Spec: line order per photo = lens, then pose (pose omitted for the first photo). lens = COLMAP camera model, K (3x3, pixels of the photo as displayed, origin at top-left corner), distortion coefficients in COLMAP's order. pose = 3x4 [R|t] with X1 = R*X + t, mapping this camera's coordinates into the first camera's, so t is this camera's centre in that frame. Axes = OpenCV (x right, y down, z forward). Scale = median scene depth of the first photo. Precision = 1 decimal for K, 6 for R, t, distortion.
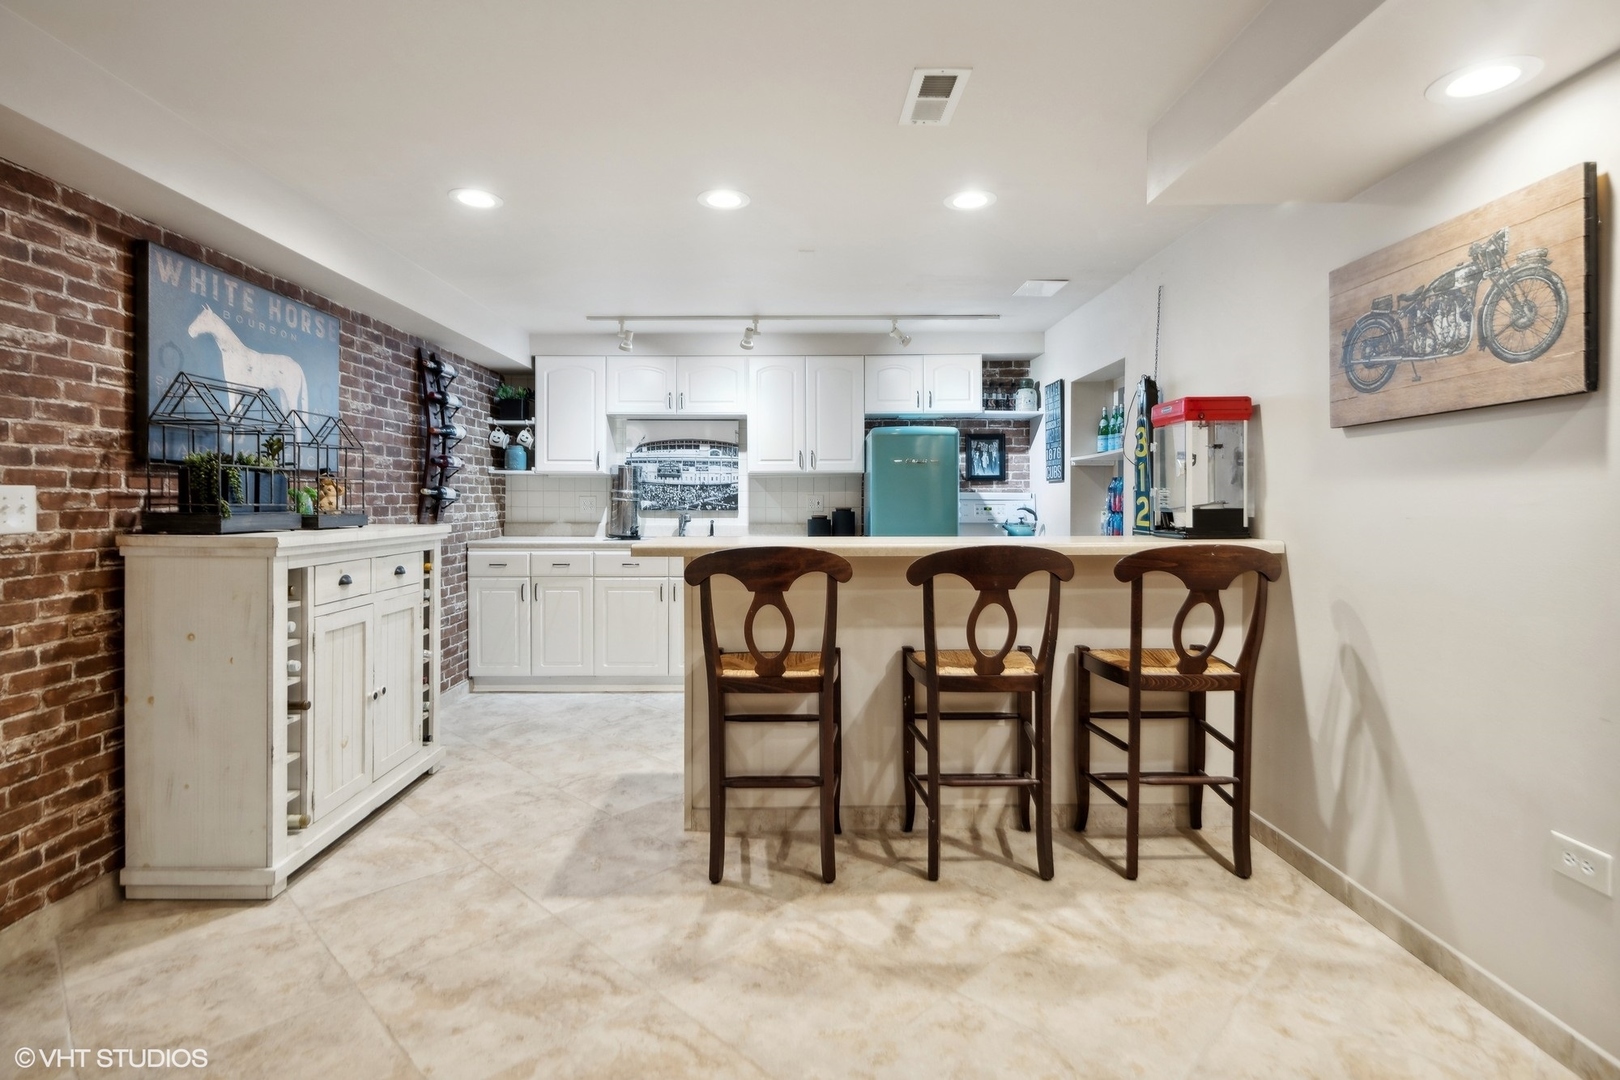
lens RADIAL K [[789.9, 0, 807.5], [0, 789.9, 512.1], [0, 0, 1]] dist [0.002152, -0.000534]
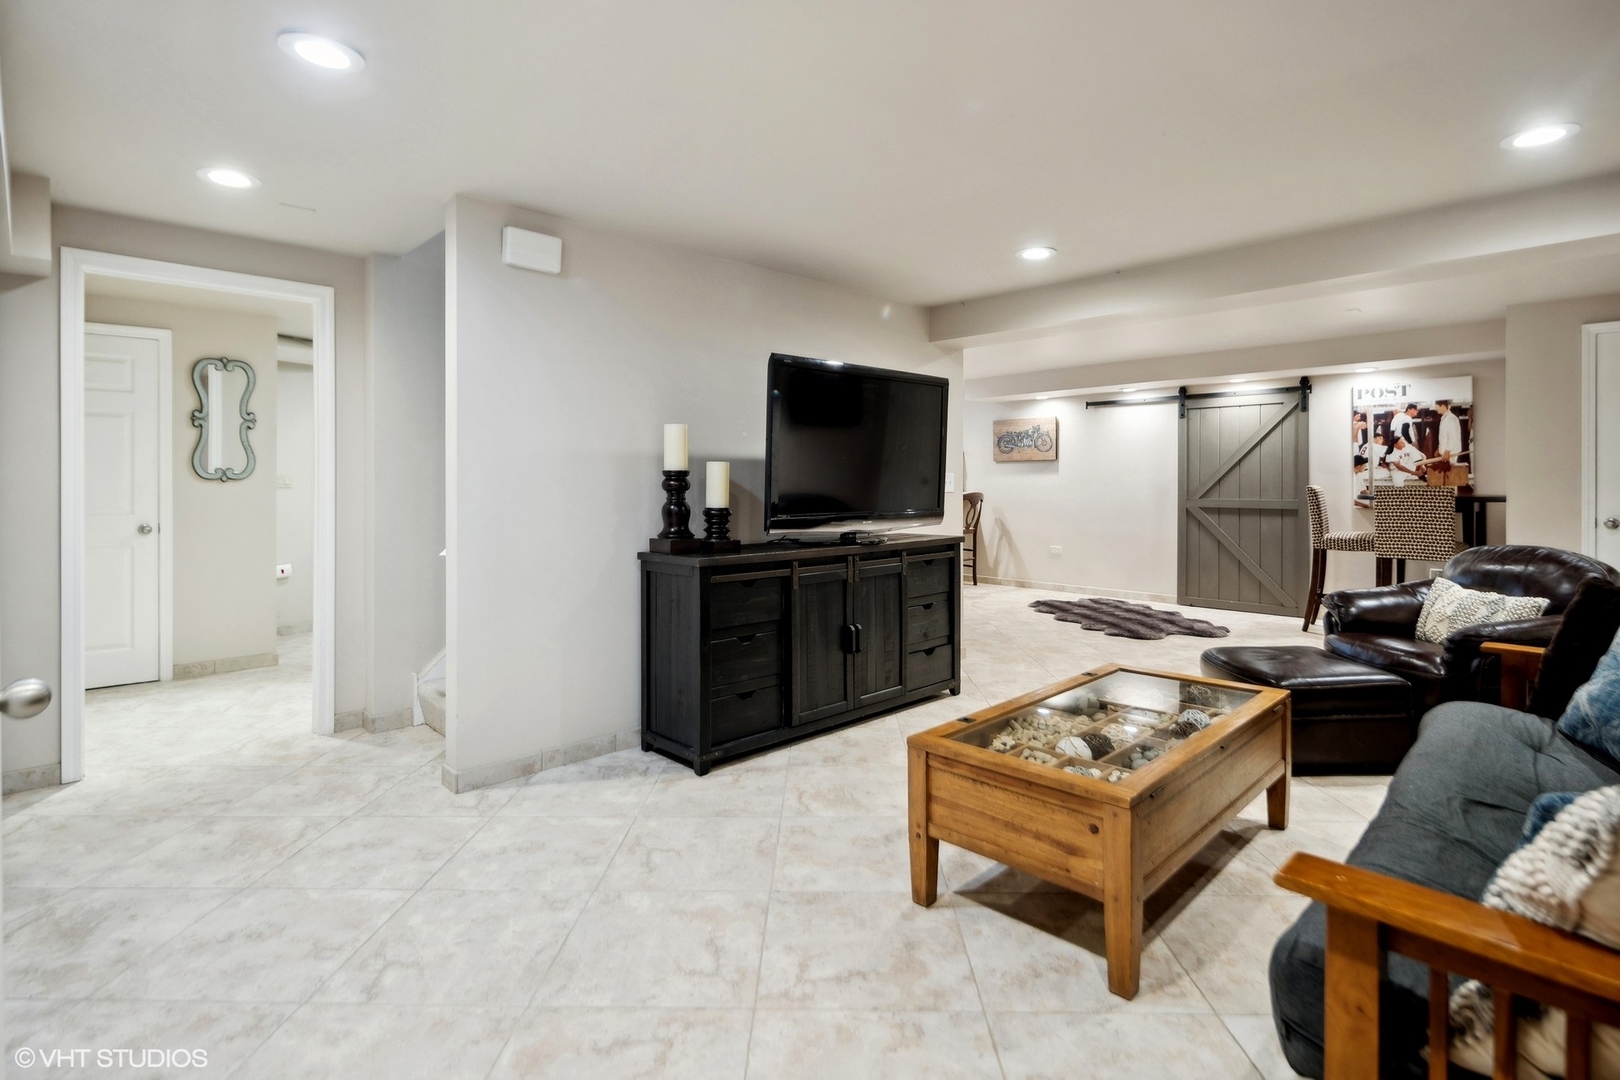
lens RADIAL K [[789.9, 0, 799.6], [0, 789.9, 484.6], [0, 0, 1]] dist [0.002152, -0.000534]
pose [[0.723246, -0.003034, 0.690583, -2.121076], [0.010095, 0.999930, -0.006179, 0.015366], [-0.690516, 0.011440, 0.723226, -0.889342]]
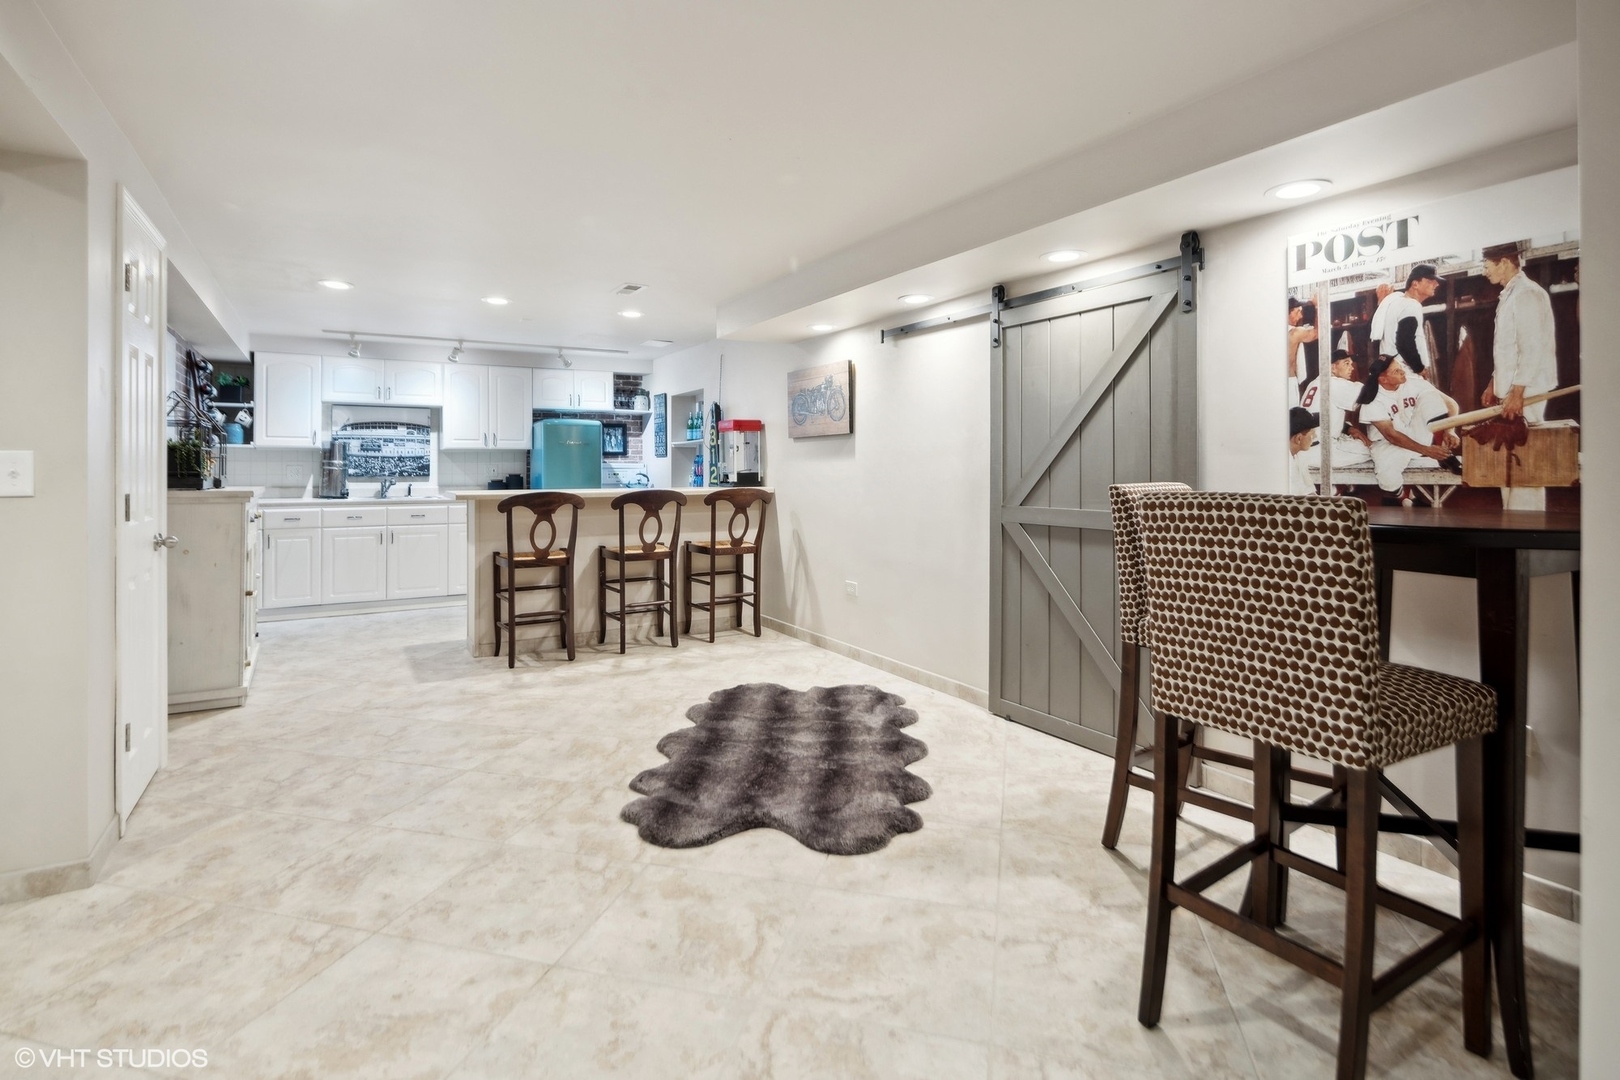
lens RADIAL K [[789.9, 0, 814.0], [0, 789.9, 468.5], [0, 0, 1]] dist [0.002152, -0.000534]
pose [[0.858835, -0.001126, 0.512251, -0.388876], [0.008103, 0.999902, -0.011389, 0.009564], [-0.512188, 0.013932, 0.858760, -0.857309]]
